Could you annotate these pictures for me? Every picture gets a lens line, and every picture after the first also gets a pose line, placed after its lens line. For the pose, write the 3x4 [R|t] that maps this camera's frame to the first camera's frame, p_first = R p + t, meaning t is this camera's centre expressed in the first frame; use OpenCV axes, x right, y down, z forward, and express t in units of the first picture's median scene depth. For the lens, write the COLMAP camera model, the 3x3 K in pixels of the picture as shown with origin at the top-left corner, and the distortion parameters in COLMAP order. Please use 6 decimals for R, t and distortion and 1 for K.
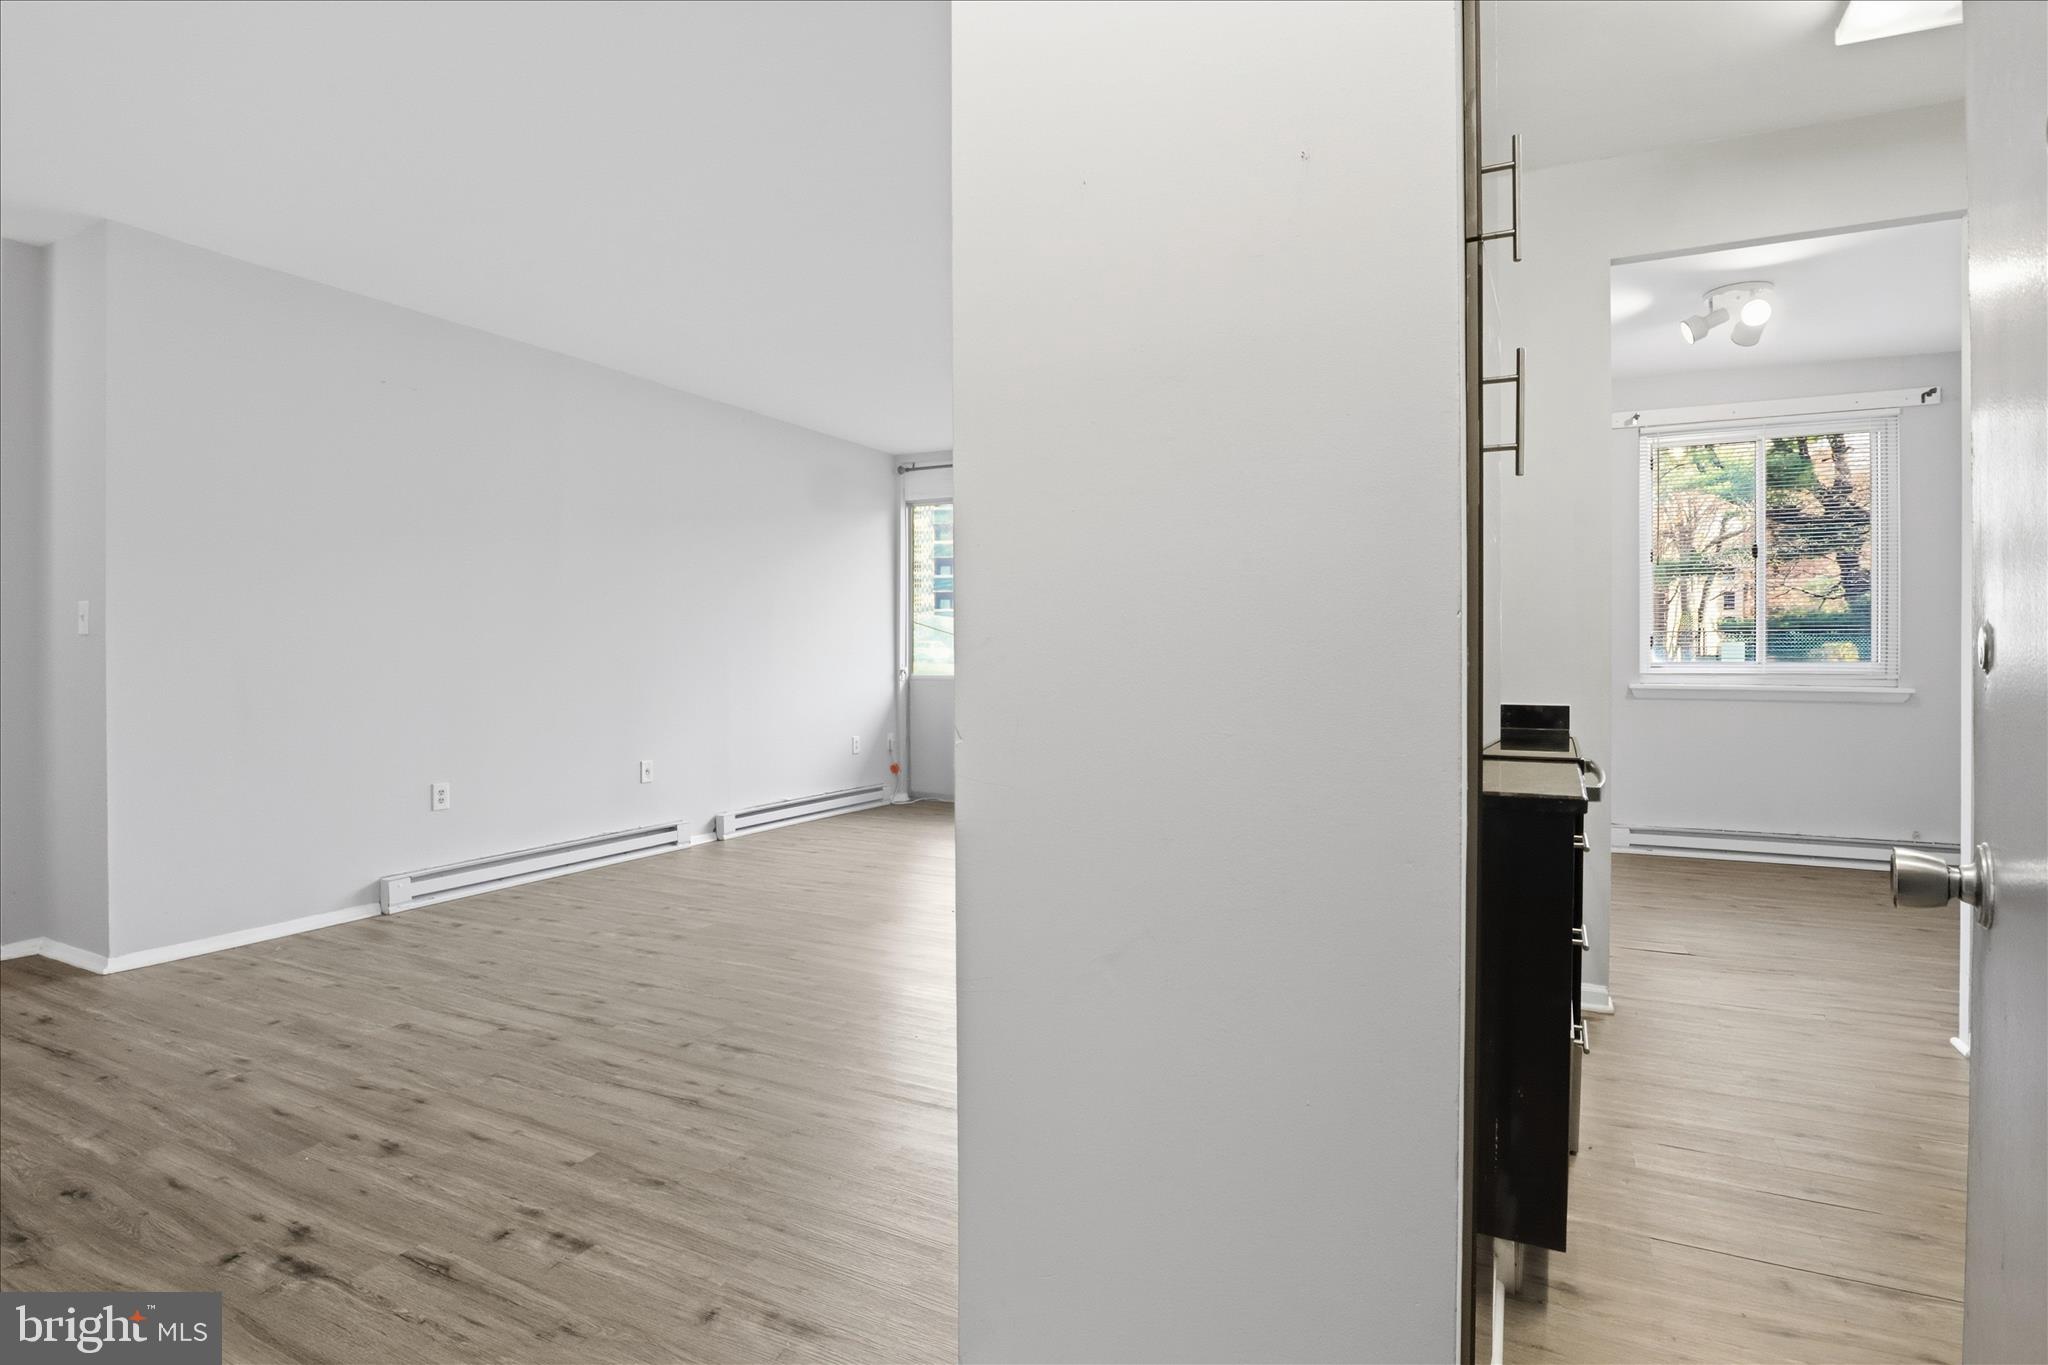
lens RADIAL K [[1045.6, 0, 1023.8], [0, 1045.6, 665.9], [0, 0, 1]] dist [-0.029219, 0.000478]
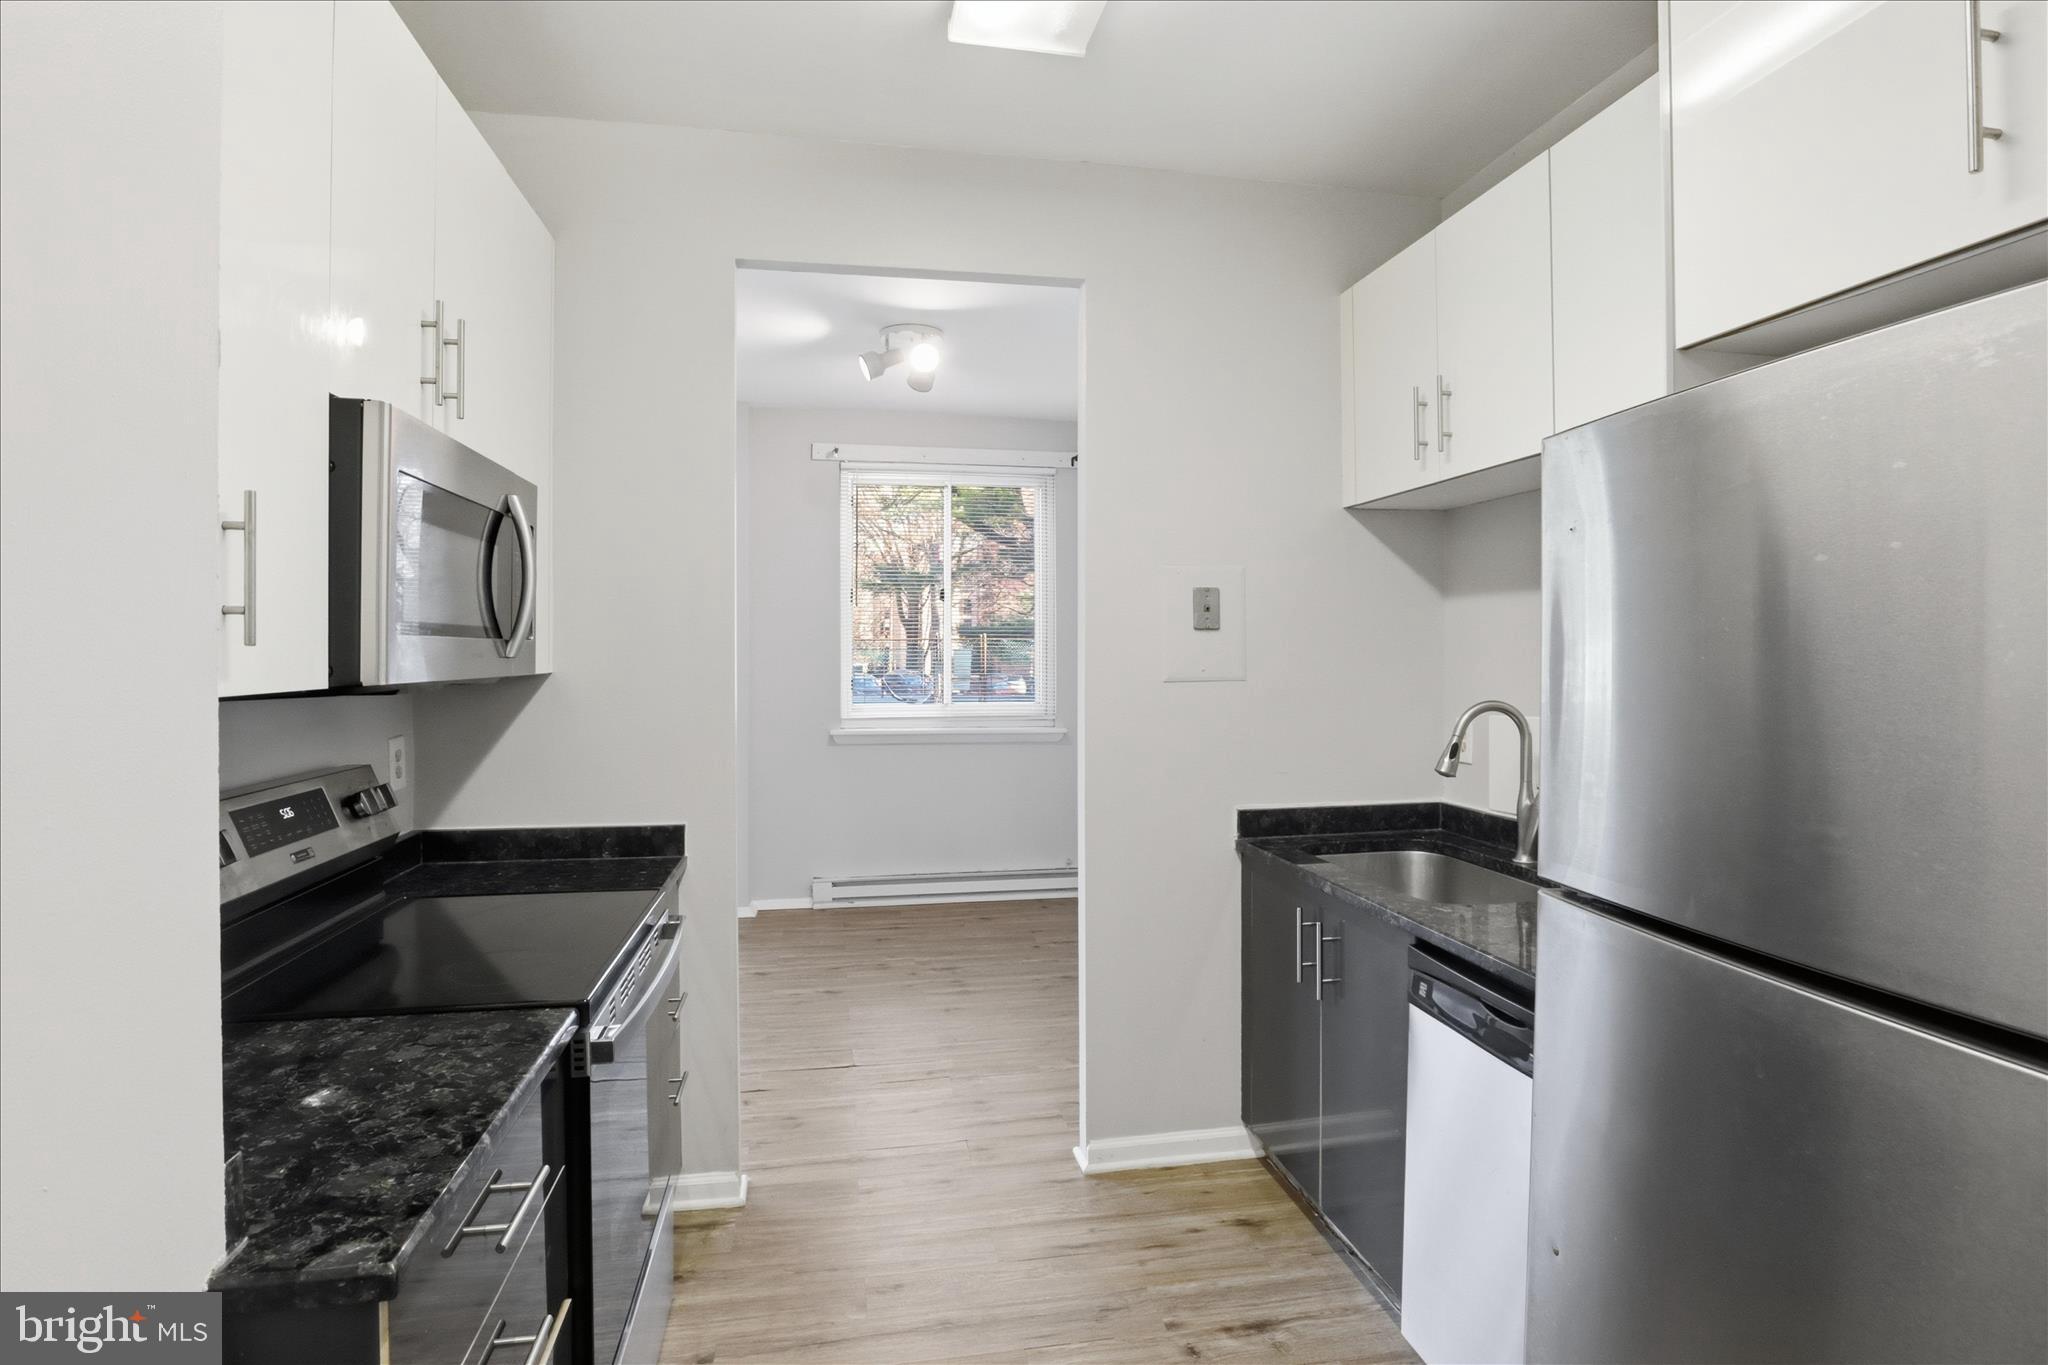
lens RADIAL K [[1045.6, 0, 1023.8], [0, 1045.6, 665.9], [0, 0, 1]] dist [-0.029219, 0.000478]
pose [[0.796558, -0.010539, 0.604471, 0.169398], [0.007316, 0.999943, 0.007793, -0.055395], [-0.604518, -0.001785, 0.796589, 0.147434]]
